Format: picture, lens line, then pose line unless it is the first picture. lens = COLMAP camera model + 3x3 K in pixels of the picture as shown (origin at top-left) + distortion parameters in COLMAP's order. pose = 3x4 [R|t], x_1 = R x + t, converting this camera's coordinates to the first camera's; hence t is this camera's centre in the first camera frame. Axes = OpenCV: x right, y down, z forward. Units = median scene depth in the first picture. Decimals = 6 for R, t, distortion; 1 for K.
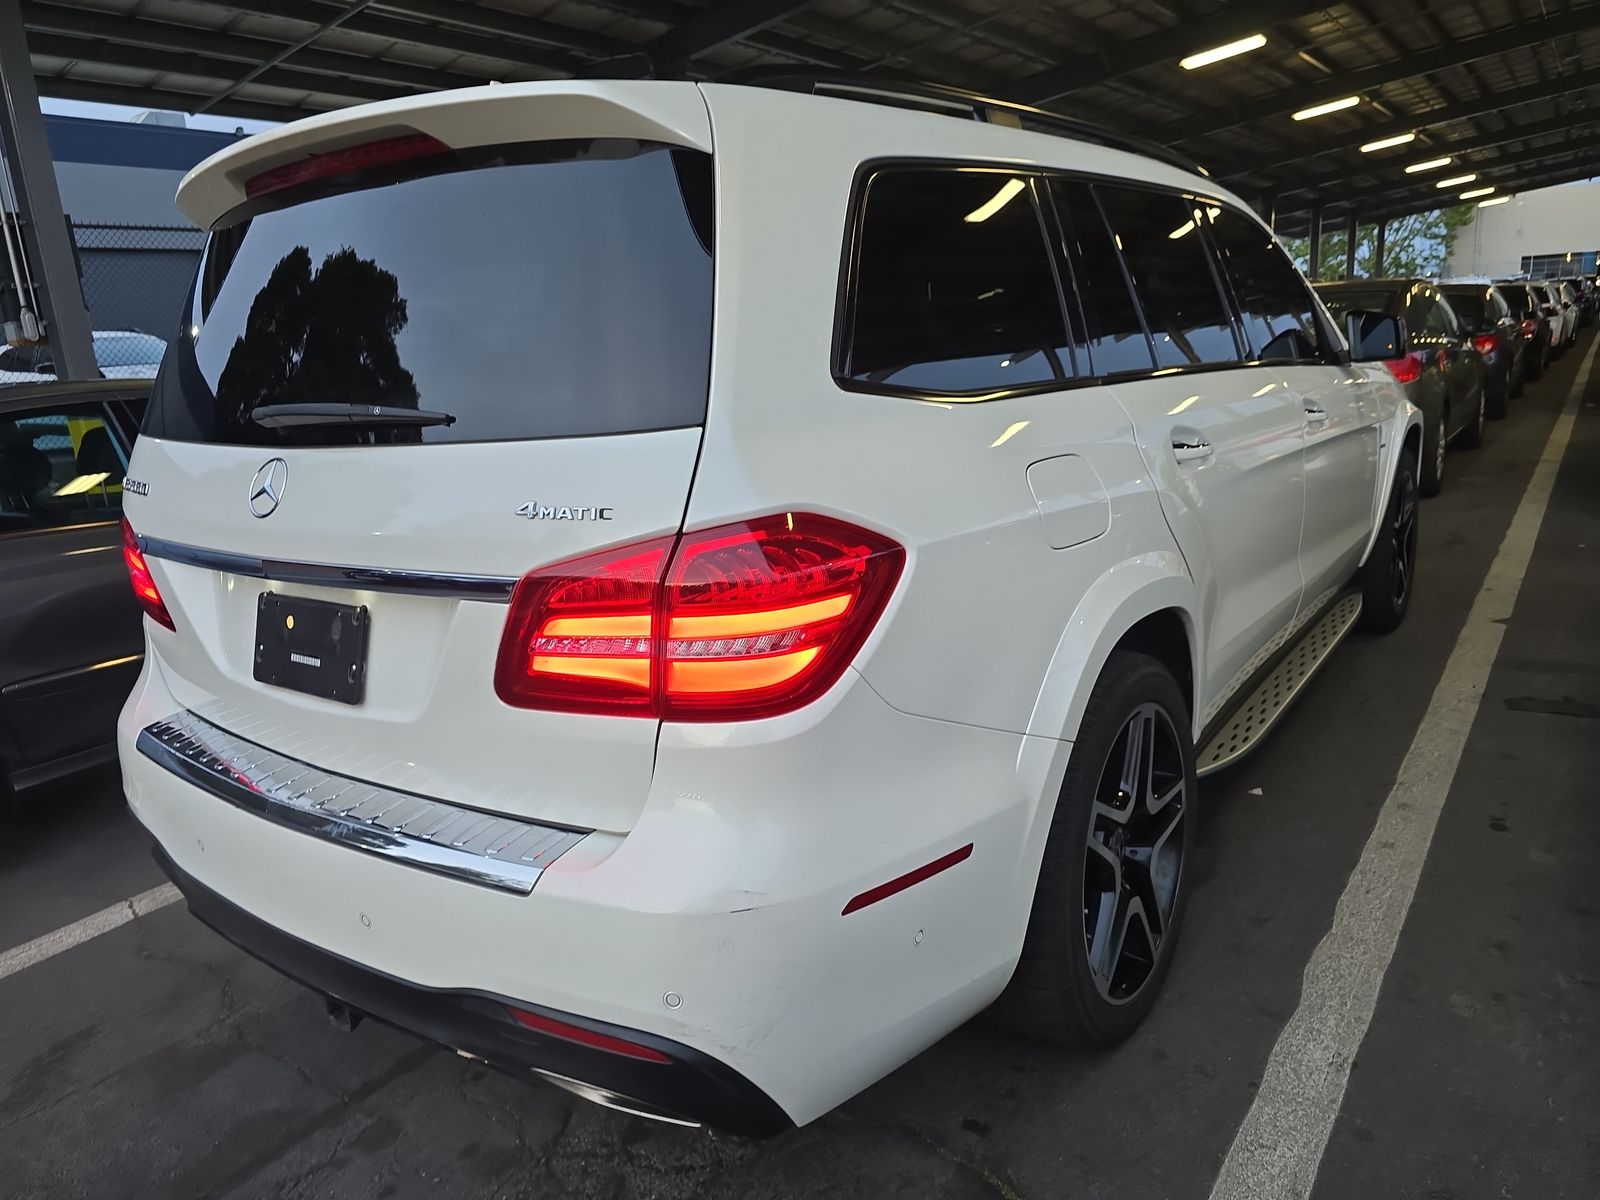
lens RADIAL K [[1077.0, 0, 795.2], [0, 1077.0, 599.7], [0, 0, 1]] dist [0.076048, -0.079675]
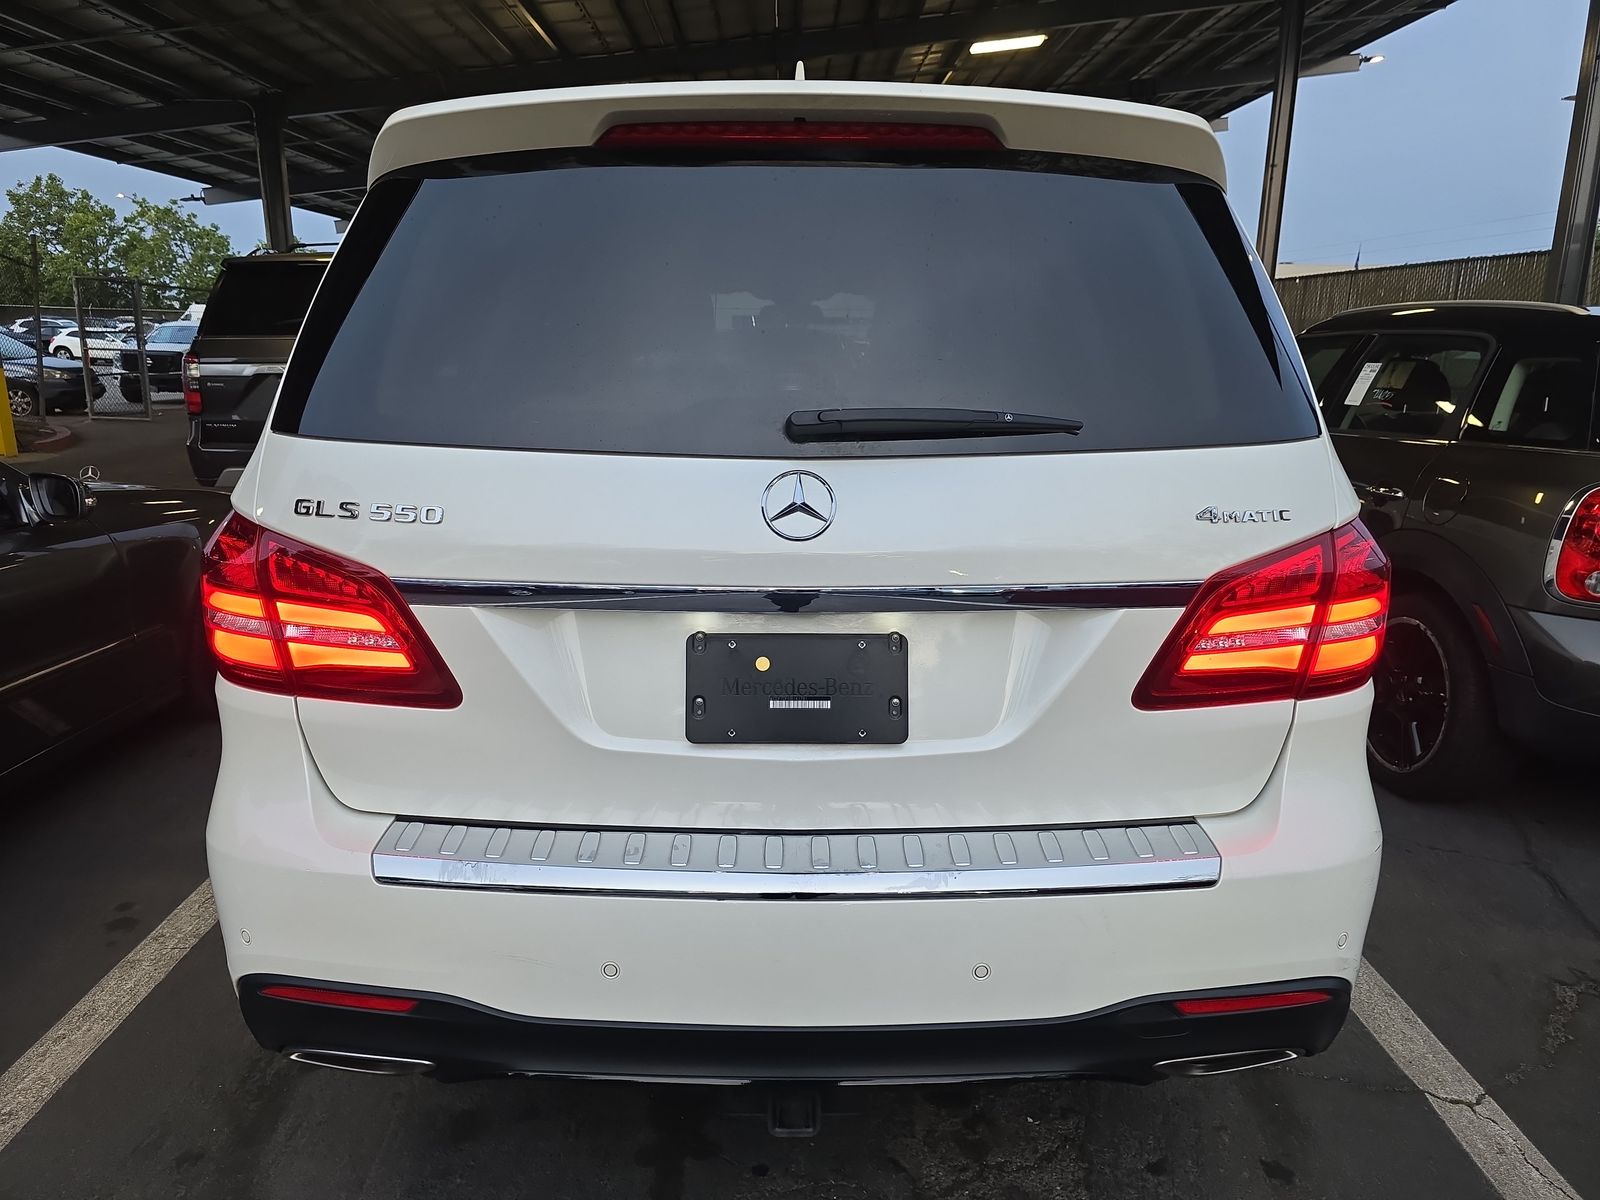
lens RADIAL K [[1077.0, 0, 795.2], [0, 1077.0, 599.7], [0, 0, 1]] dist [0.076048, -0.079675]
pose [[0.792921, -0.070258, 0.605260, -1.107377], [0.082898, 0.996533, 0.007075, -0.038496], [-0.603659, 0.044565, 0.795996, 0.374500]]
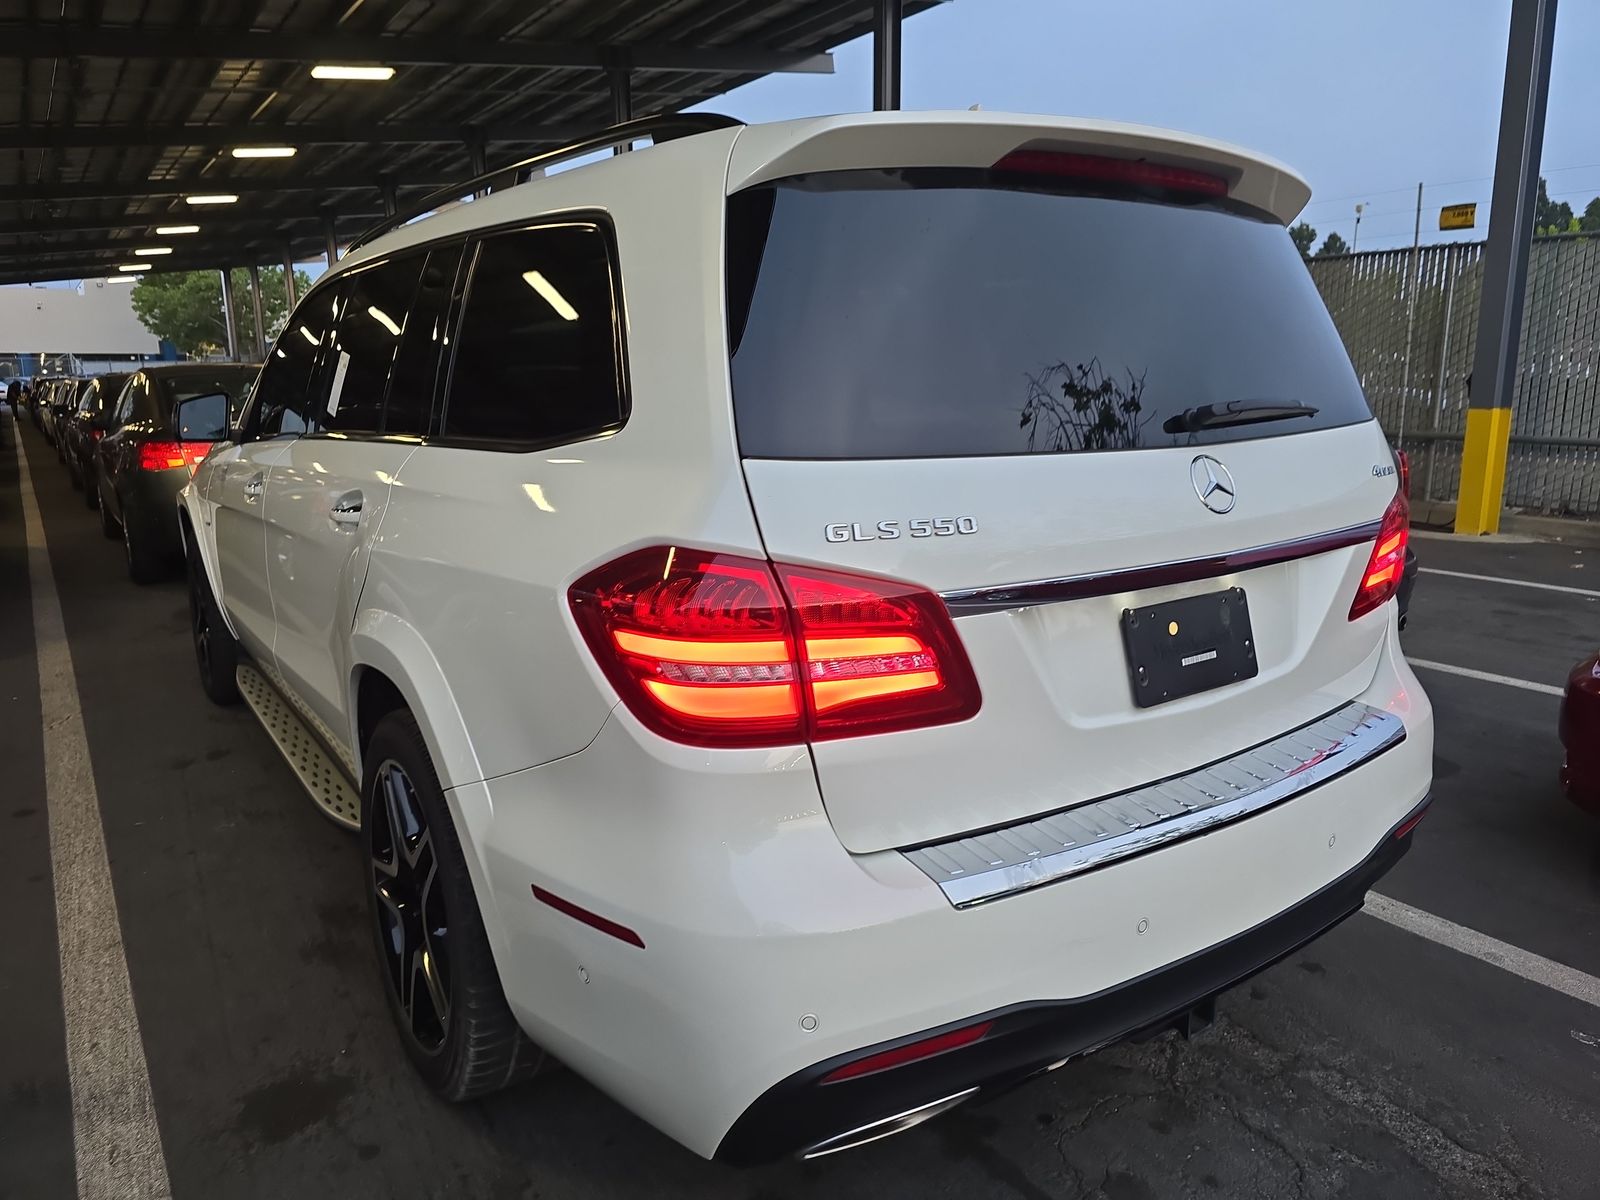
lens RADIAL K [[1080.2, 0, 800.0], [0, 1080.2, 600.0], [0, 0, 1]] dist [0.038759, -0.029999]
pose [[0.313145, -0.130194, 0.940739, -1.714799], [0.213725, 0.974810, 0.063767, -0.158457], [-0.925344, 0.181091, 0.333083, 1.151449]]
